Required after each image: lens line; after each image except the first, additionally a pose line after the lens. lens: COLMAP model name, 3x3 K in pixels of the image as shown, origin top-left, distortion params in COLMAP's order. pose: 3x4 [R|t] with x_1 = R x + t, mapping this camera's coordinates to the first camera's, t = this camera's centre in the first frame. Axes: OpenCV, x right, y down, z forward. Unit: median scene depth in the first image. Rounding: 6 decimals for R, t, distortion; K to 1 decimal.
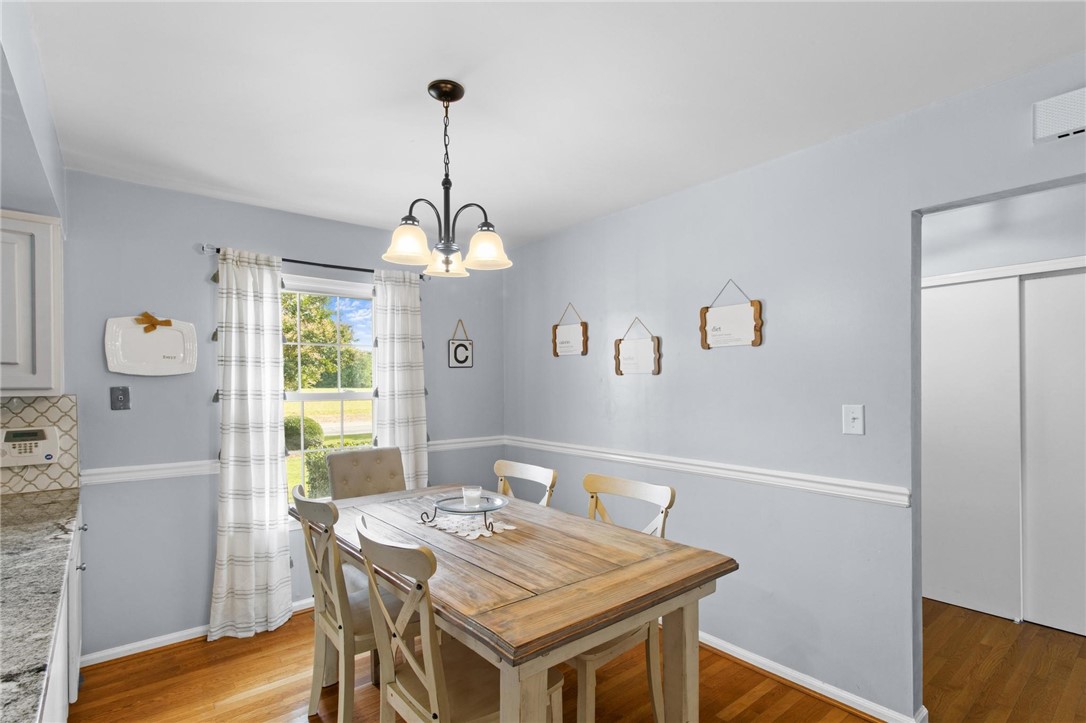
lens RADIAL K [[529.9, 0, 540.8], [0, 529.9, 386.7], [0, 0, 1]] dist [0.000448, 0.000023]
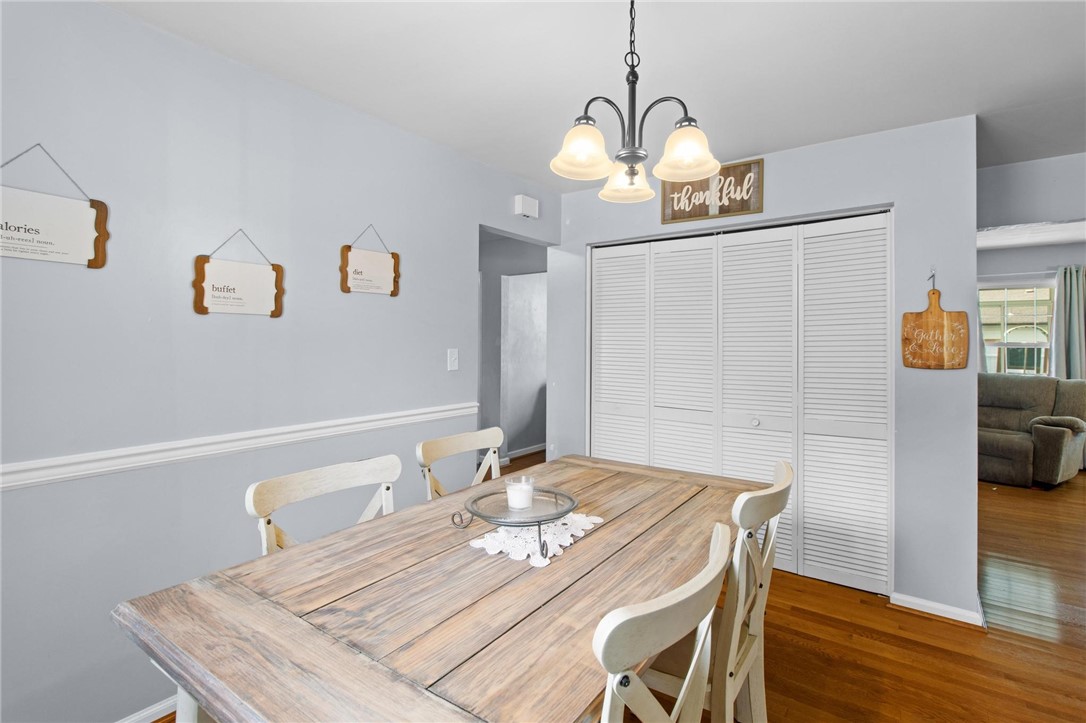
lens RADIAL K [[510.0, 0, 540.8], [0, 510.0, 346.7], [0, 0, 1]] dist [-0.000066, 0.000020]
pose [[-0.249852, -0.009402, 0.968238, -0.622556], [0.001534, 0.999948, 0.010106, 0.012440], [-0.968283, 0.004010, -0.249825, 0.933269]]
